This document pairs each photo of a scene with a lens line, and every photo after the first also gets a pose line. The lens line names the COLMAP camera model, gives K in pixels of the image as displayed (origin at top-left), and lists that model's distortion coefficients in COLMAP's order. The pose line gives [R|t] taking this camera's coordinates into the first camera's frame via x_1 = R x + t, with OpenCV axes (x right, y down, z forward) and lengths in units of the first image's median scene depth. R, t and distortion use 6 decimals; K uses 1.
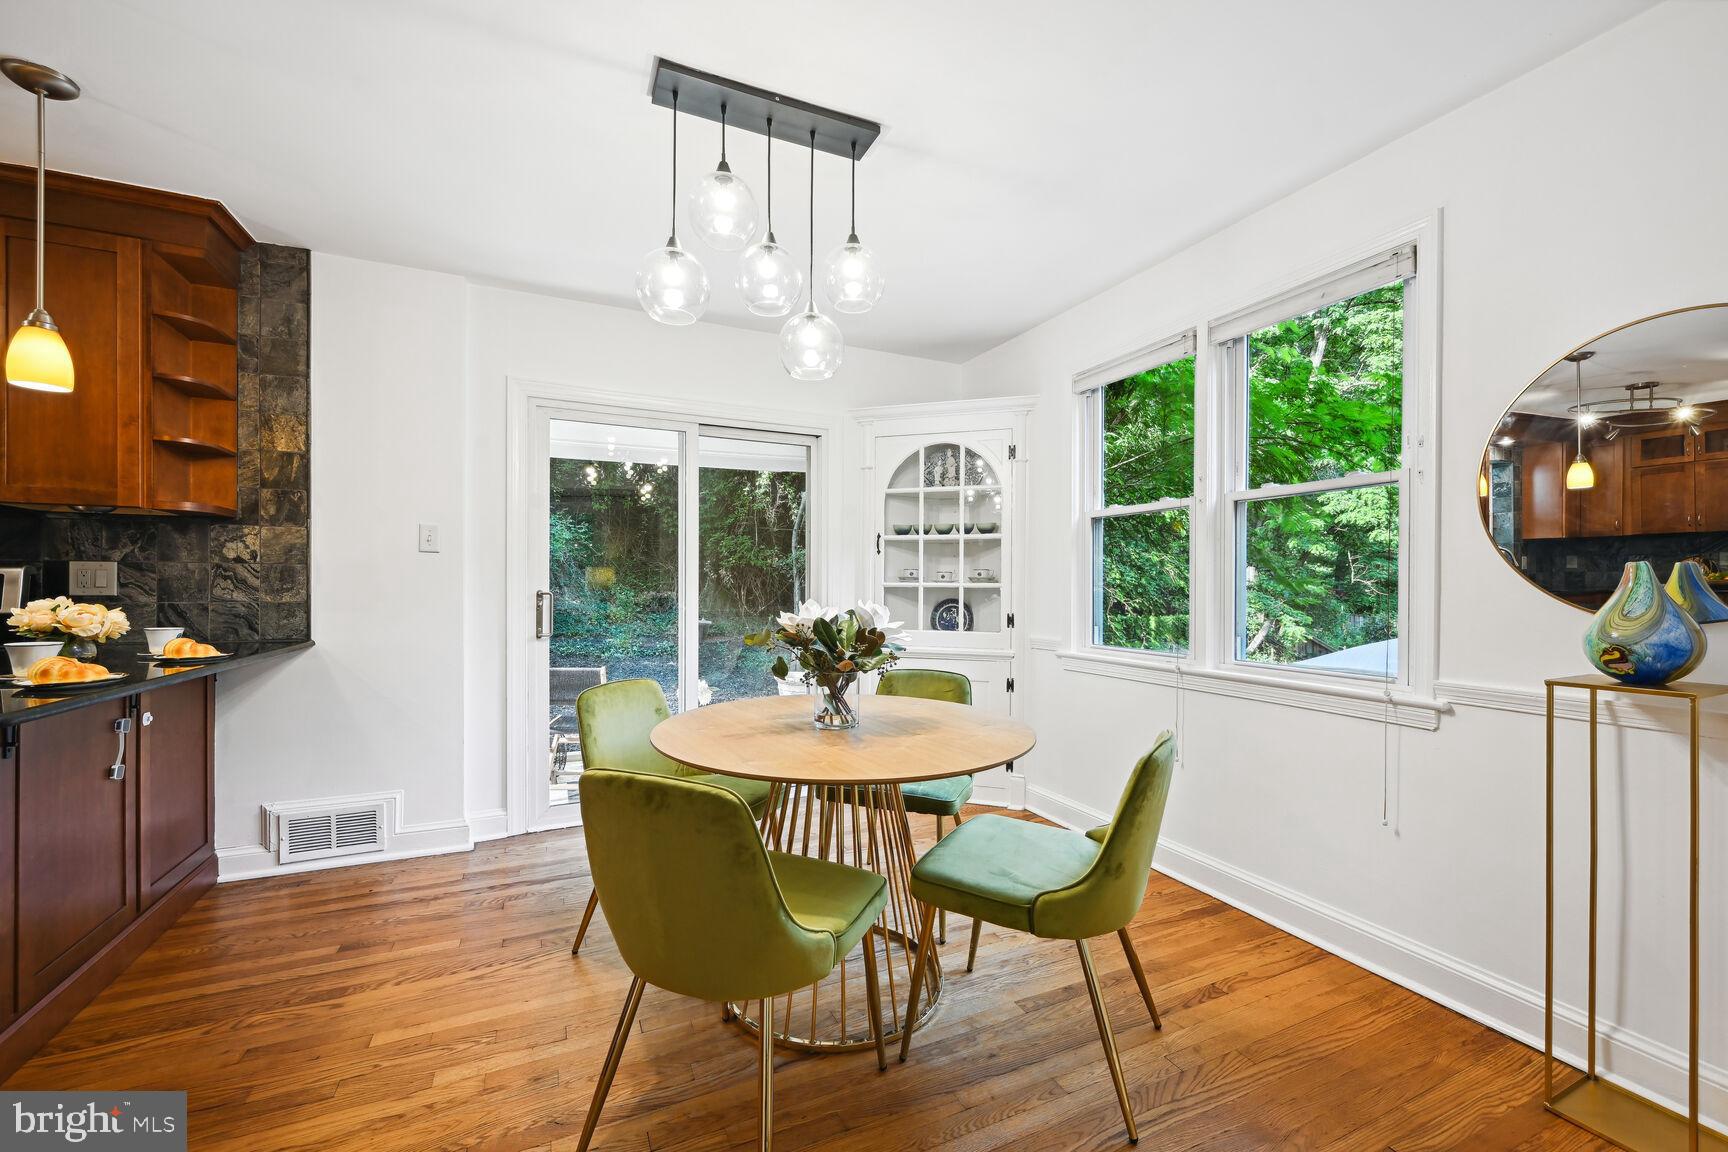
lens RADIAL K [[686.5, 0, 855.3], [0, 686.5, 589.5], [0, 0, 1]] dist [-0.000830, 0.000752]
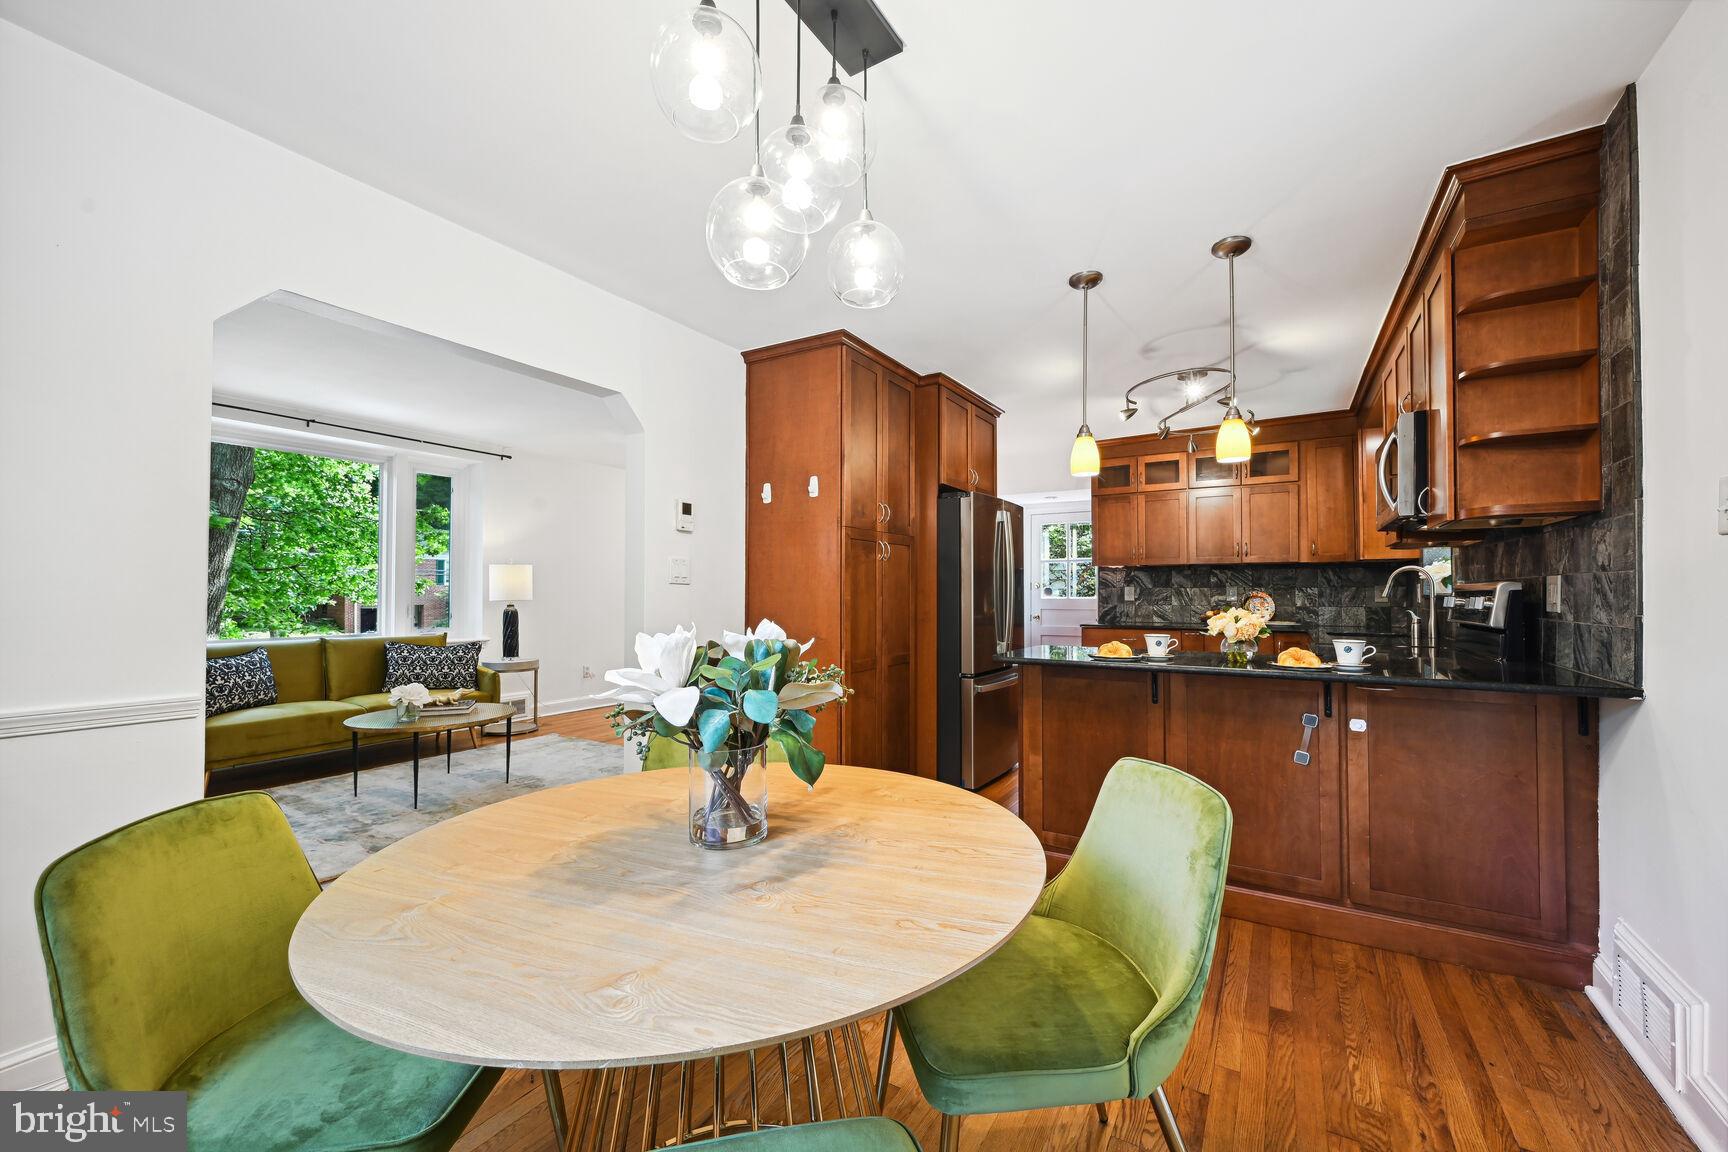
lens RADIAL K [[686.5, 0, 876.9], [0, 686.5, 579.3], [0, 0, 1]] dist [-0.000830, 0.000752]
pose [[-0.823453, -0.018260, -0.567090, 0.158015], [-0.009008, 0.999777, -0.019113, -0.008797], [0.567312, -0.010631, -0.823434, 1.172253]]
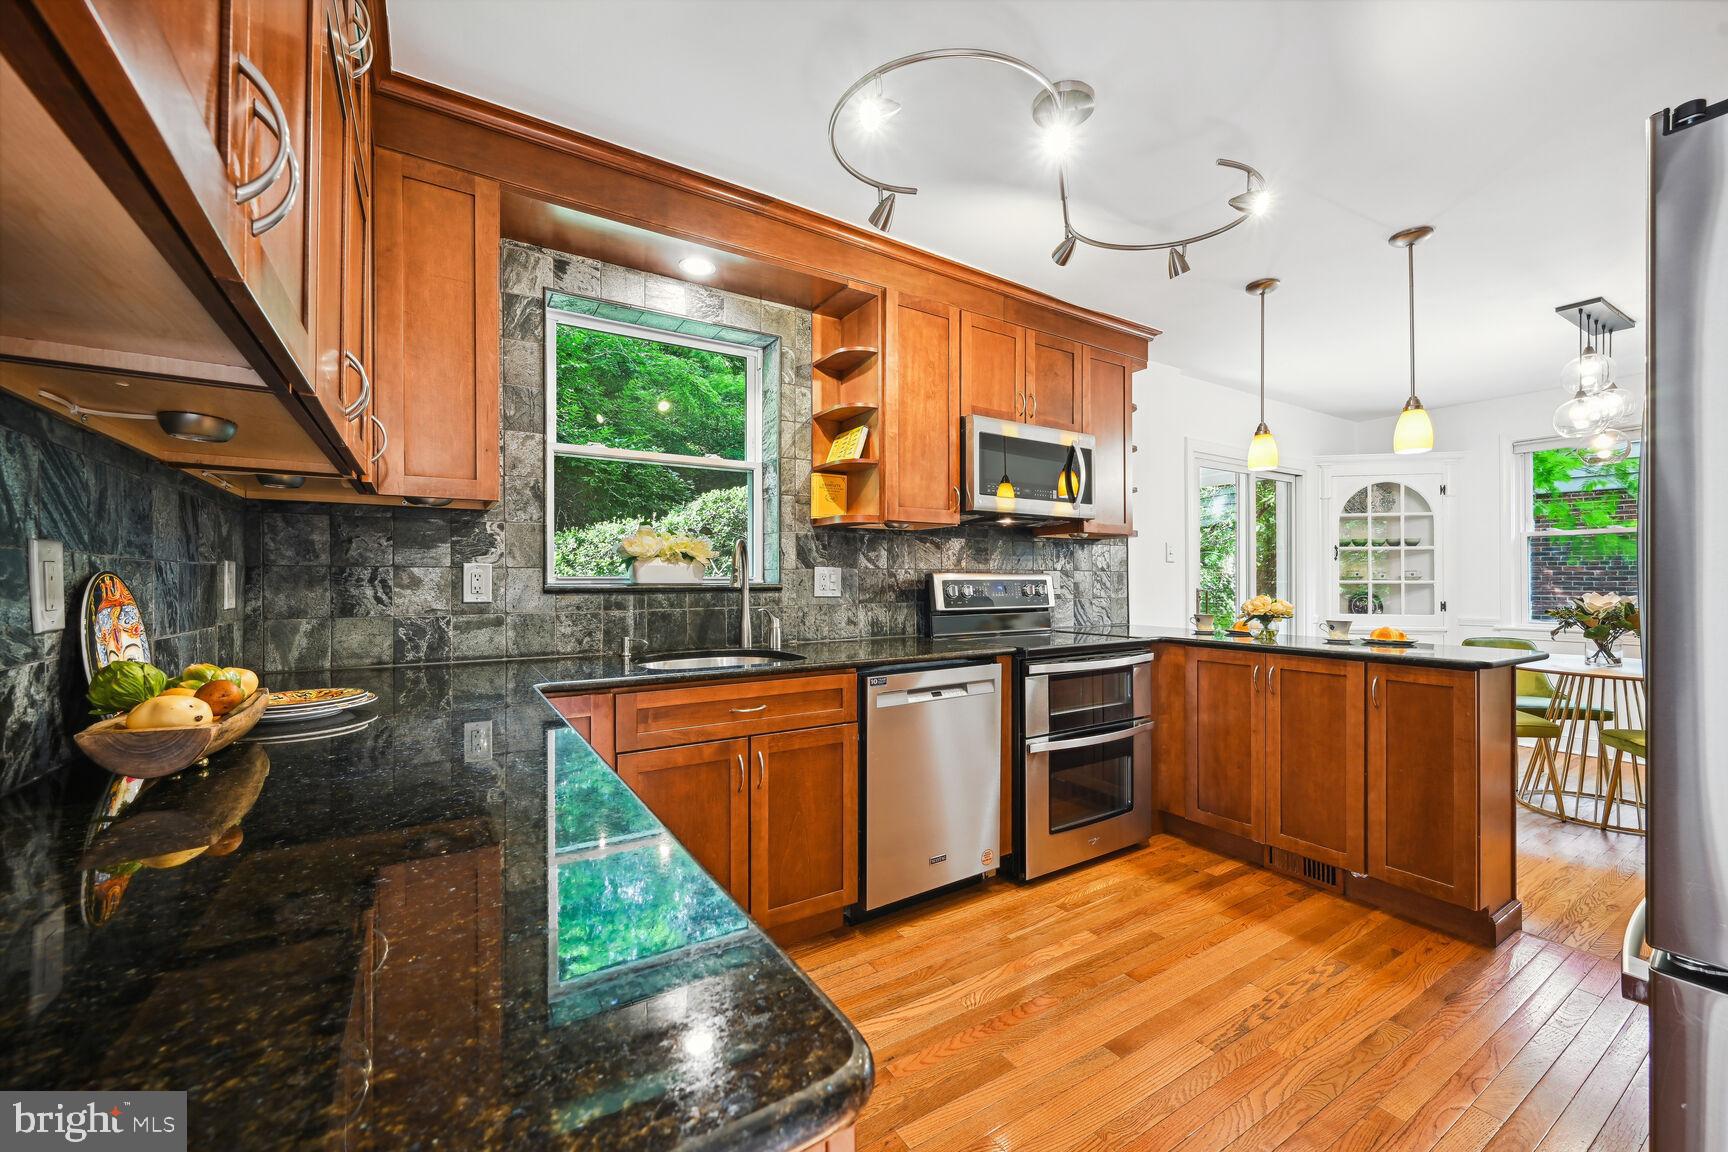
lens RADIAL K [[686.5, 0, 858.8], [0, 686.5, 580.6], [0, 0, 1]] dist [-0.000830, 0.000752]
pose [[0.990372, -0.007406, 0.138236, -1.612214], [0.008427, 0.999941, -0.006796, -0.012931], [-0.138177, 0.007896, 0.990376, -0.360221]]
